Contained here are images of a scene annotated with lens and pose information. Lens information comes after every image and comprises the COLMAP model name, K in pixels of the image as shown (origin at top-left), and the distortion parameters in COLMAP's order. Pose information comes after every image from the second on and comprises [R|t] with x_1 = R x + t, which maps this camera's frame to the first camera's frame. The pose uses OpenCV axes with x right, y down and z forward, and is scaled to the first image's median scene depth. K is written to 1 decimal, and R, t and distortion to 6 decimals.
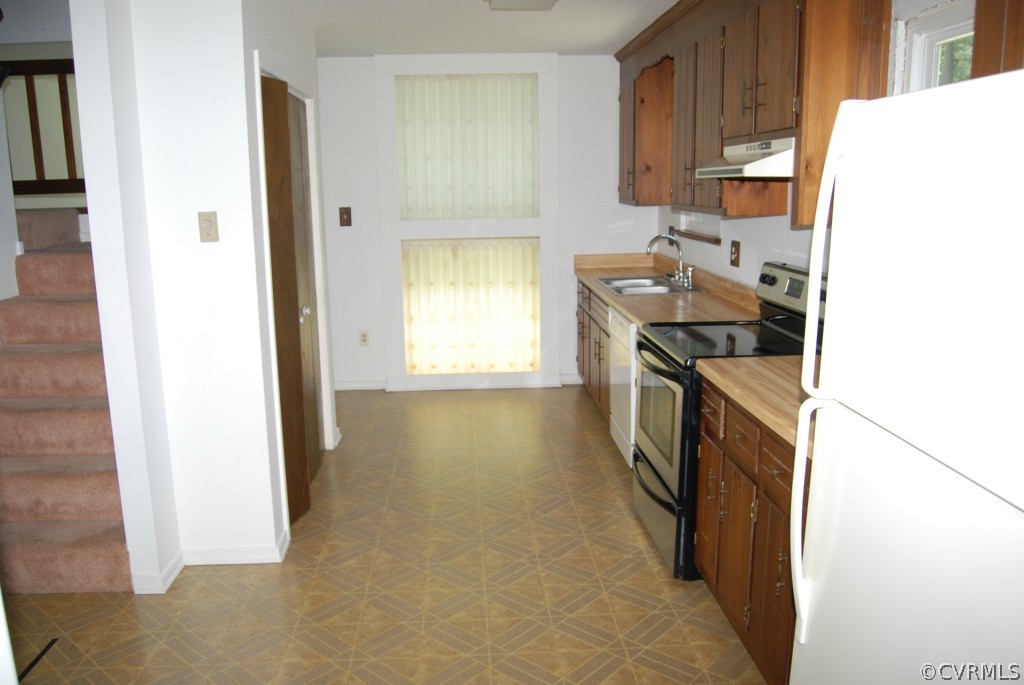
lens RADIAL K [[800.1, 0, 511.7], [0, 800.1, 351.0], [0, 0, 1]] dist [-0.094372, 0.035830]
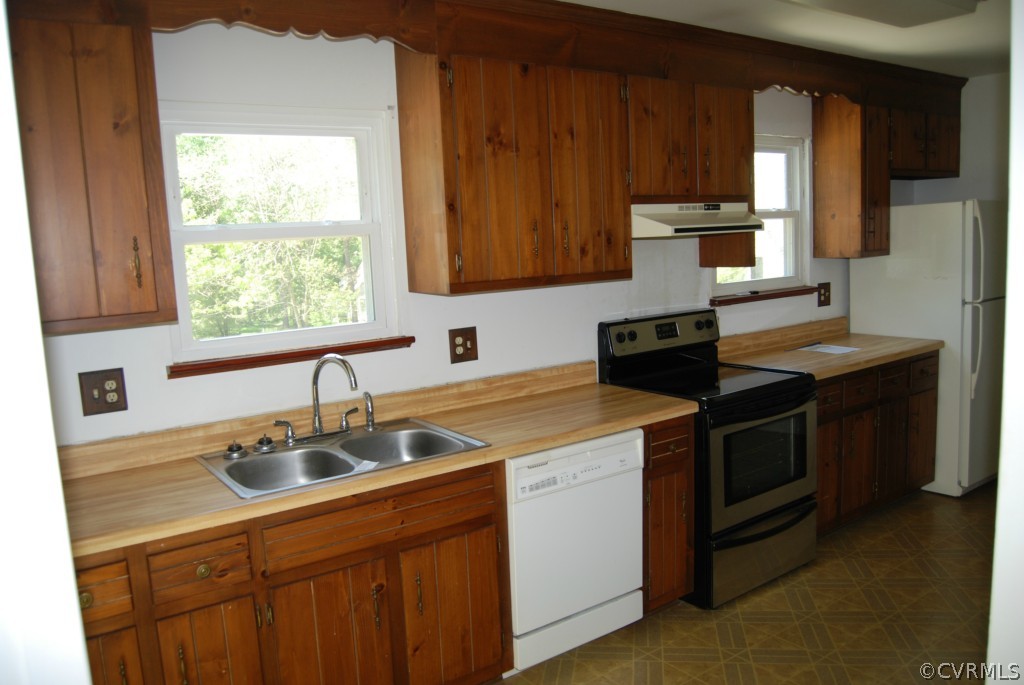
lens RADIAL K [[800.1, 0, 511.7], [0, 800.1, 351.0], [0, 0, 1]] dist [-0.094372, 0.035830]
pose [[-0.529329, -0.078549, 0.844773, -0.380095], [0.228147, 0.945850, 0.230903, -0.280355], [-0.817166, 0.314955, -0.482745, 1.324399]]
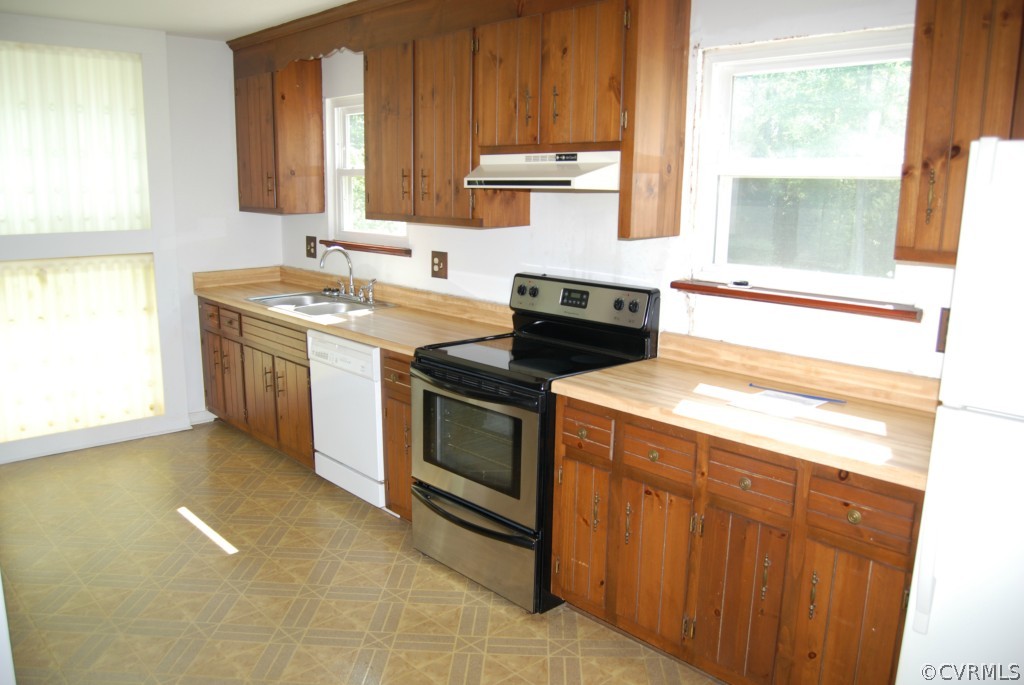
lens RADIAL K [[800.1, 0, 511.7], [0, 800.1, 351.0], [0, 0, 1]] dist [-0.094372, 0.035830]
pose [[0.774683, -0.100758, 0.624271, -0.265101], [0.103035, 0.994144, 0.032595, -0.041073], [-0.623899, 0.039071, 0.780528, 0.191421]]
